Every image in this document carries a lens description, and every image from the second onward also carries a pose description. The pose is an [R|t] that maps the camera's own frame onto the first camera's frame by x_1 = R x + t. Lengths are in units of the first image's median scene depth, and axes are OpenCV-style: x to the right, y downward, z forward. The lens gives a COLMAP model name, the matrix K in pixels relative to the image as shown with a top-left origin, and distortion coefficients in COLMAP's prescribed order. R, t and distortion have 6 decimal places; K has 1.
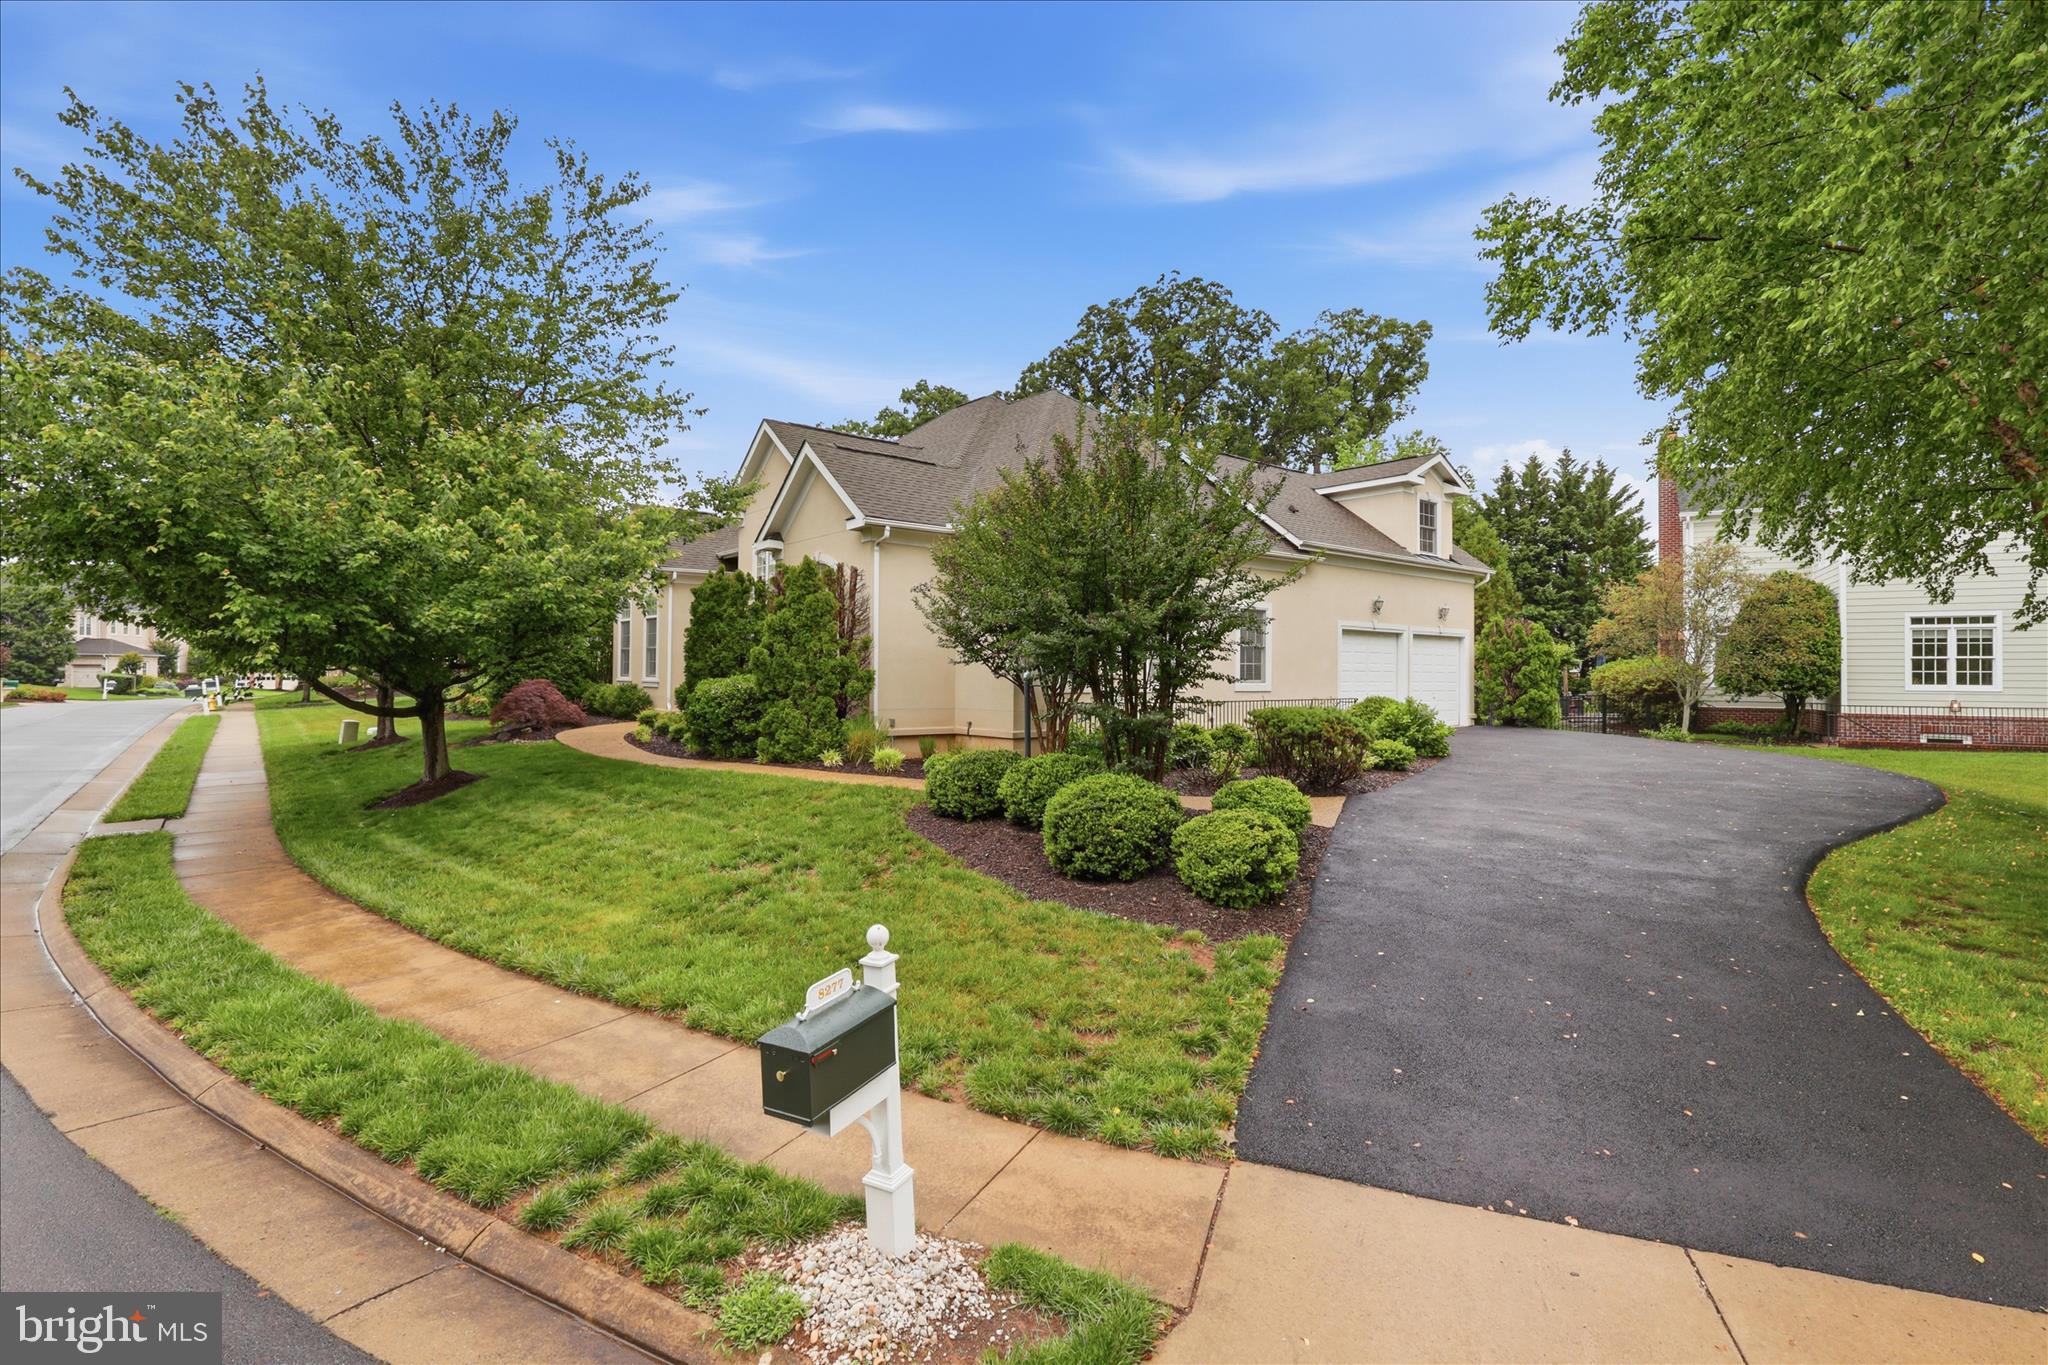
lens RADIAL K [[965.0, 0, 1023.4], [0, 965.0, 678.4], [0, 0, 1]] dist [0.000267, 0.000138]
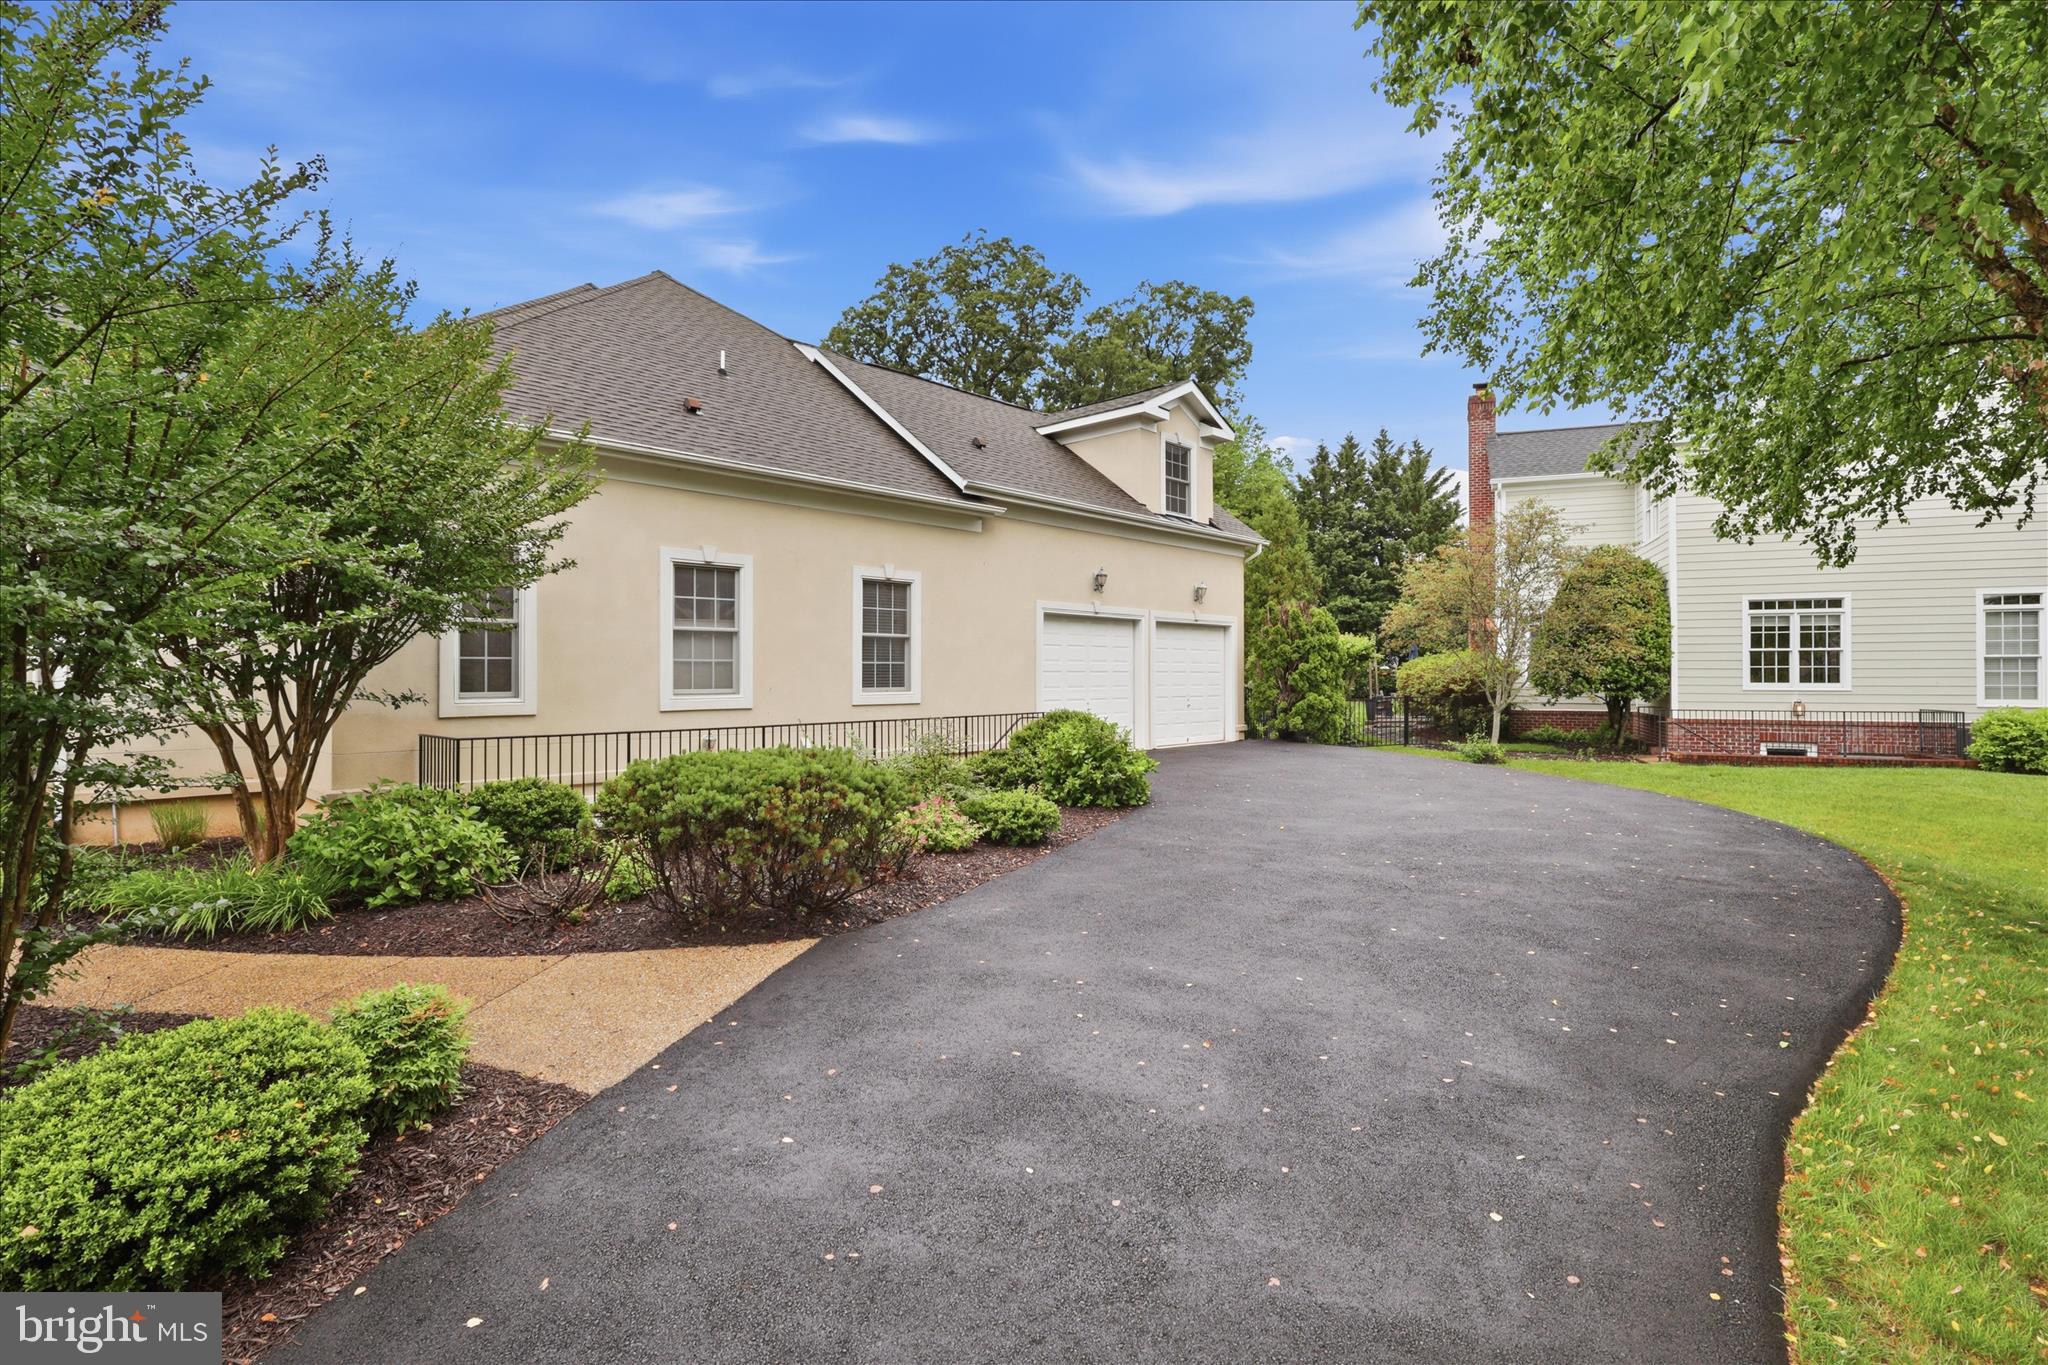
lens RADIAL K [[965.0, 0, 1023.4], [0, 965.0, 678.4], [0, 0, 1]] dist [0.000267, 0.000138]
pose [[0.990661, -0.008083, 0.136108, 0.186716], [0.007822, 0.999966, 0.002452, -0.004029], [-0.136123, -0.001364, 0.990691, 0.257068]]
